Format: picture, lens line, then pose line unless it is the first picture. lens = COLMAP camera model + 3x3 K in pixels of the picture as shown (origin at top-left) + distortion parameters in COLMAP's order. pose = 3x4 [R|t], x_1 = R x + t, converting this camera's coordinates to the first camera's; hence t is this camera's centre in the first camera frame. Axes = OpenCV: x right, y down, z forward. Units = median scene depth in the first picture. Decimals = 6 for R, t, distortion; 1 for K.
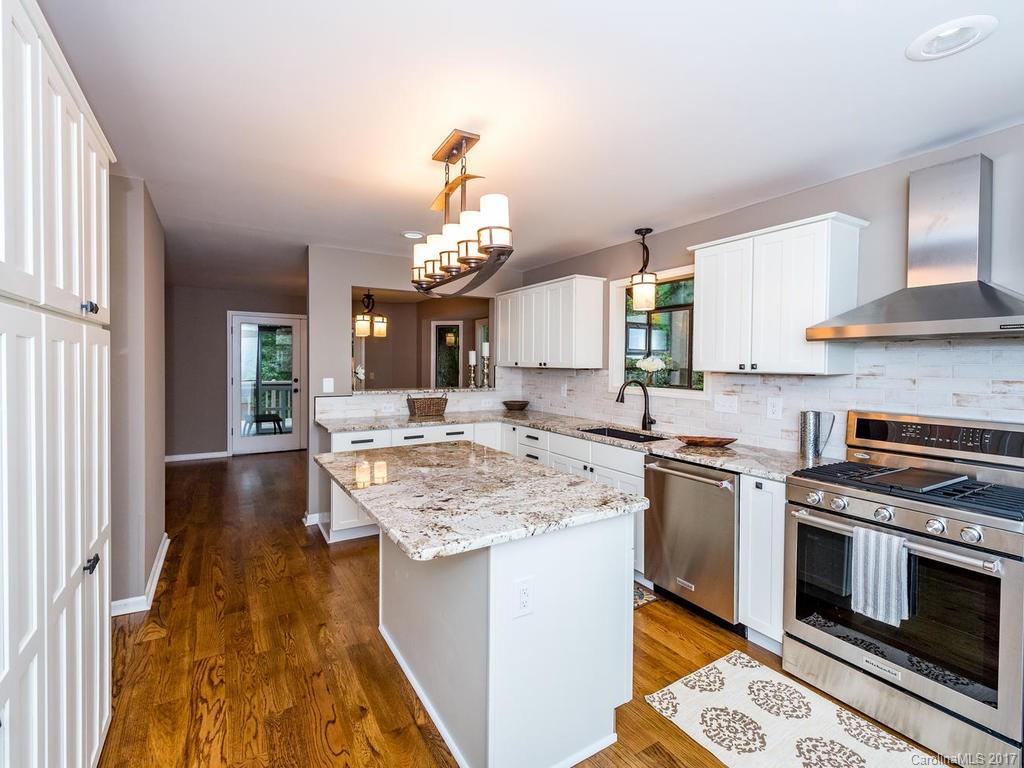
lens RADIAL K [[482.5, 0, 509.2], [0, 482.5, 370.4], [0, 0, 1]] dist [0.002149, 0.000152]
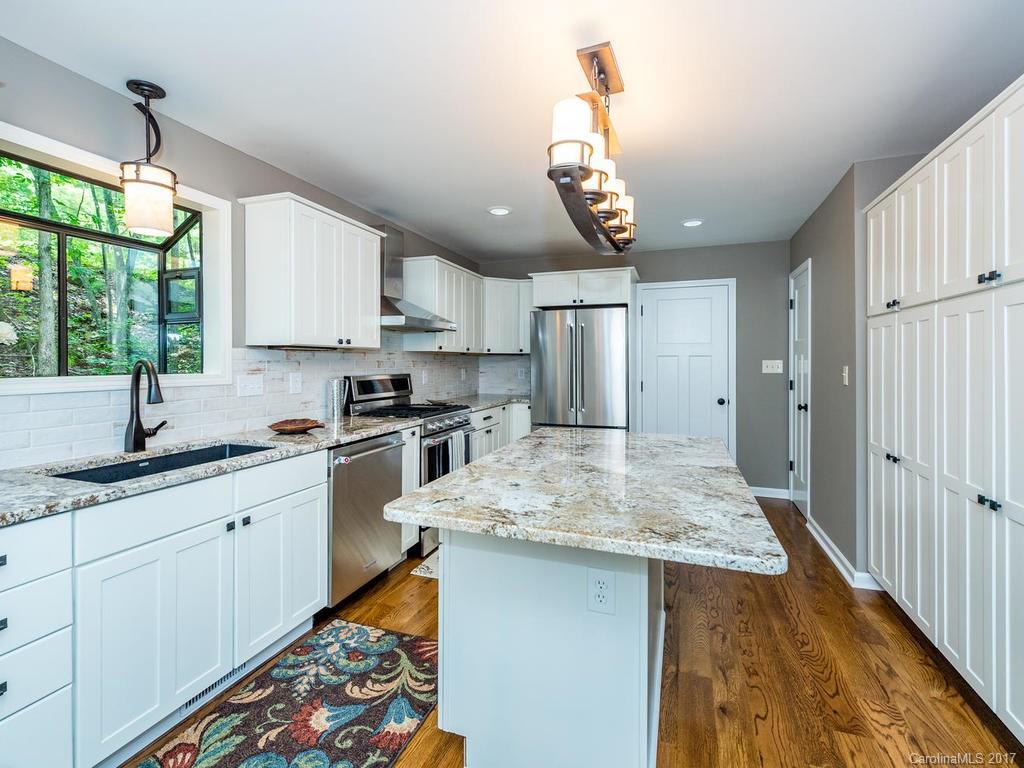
lens RADIAL K [[459.2, 0, 516.7], [0, 459.2, 361.2], [0, 0, 1]] dist [0.003344, 0.000194]
pose [[-0.629443, -0.009127, 0.776993, -0.423241], [0.008031, 0.999801, 0.018251, 0.016337], [-0.777005, 0.017727, -0.629244, 1.070077]]
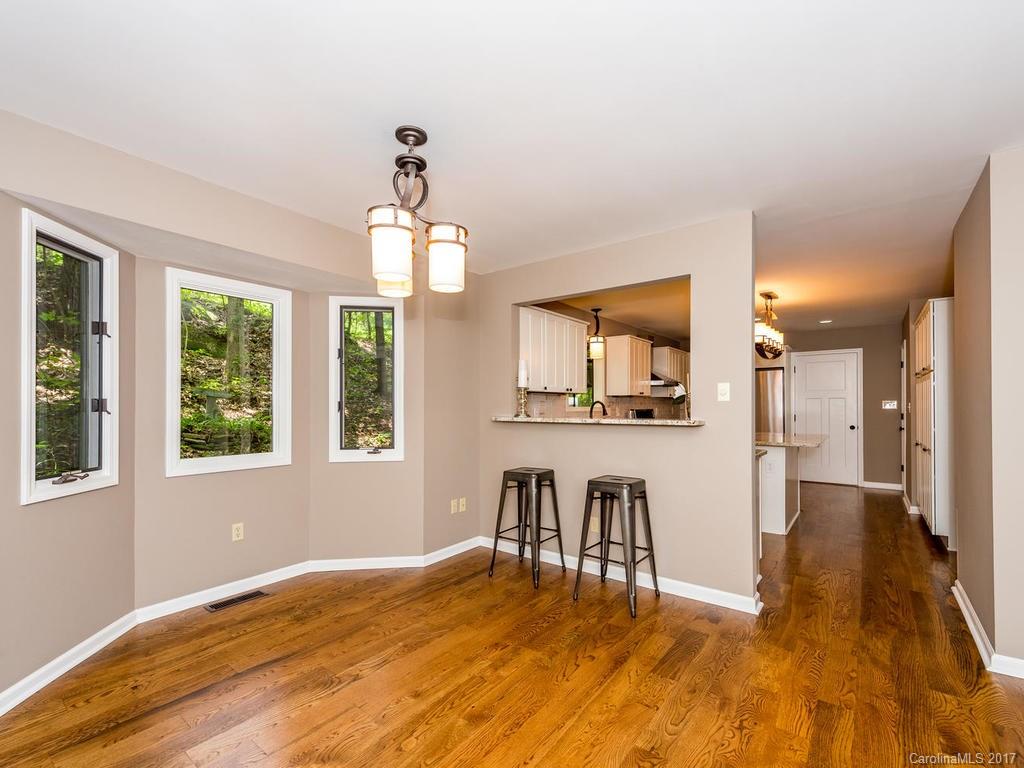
lens RADIAL K [[464.1, 0, 510.6], [0, 464.1, 400.8], [0, 0, 1]] dist [0.003300, 0.000062]
pose [[-0.364899, 0.000500, 0.931047, -1.146949], [0.015969, 0.999856, 0.005722, 0.005893], [-0.930910, 0.016956, -0.364854, 1.964842]]
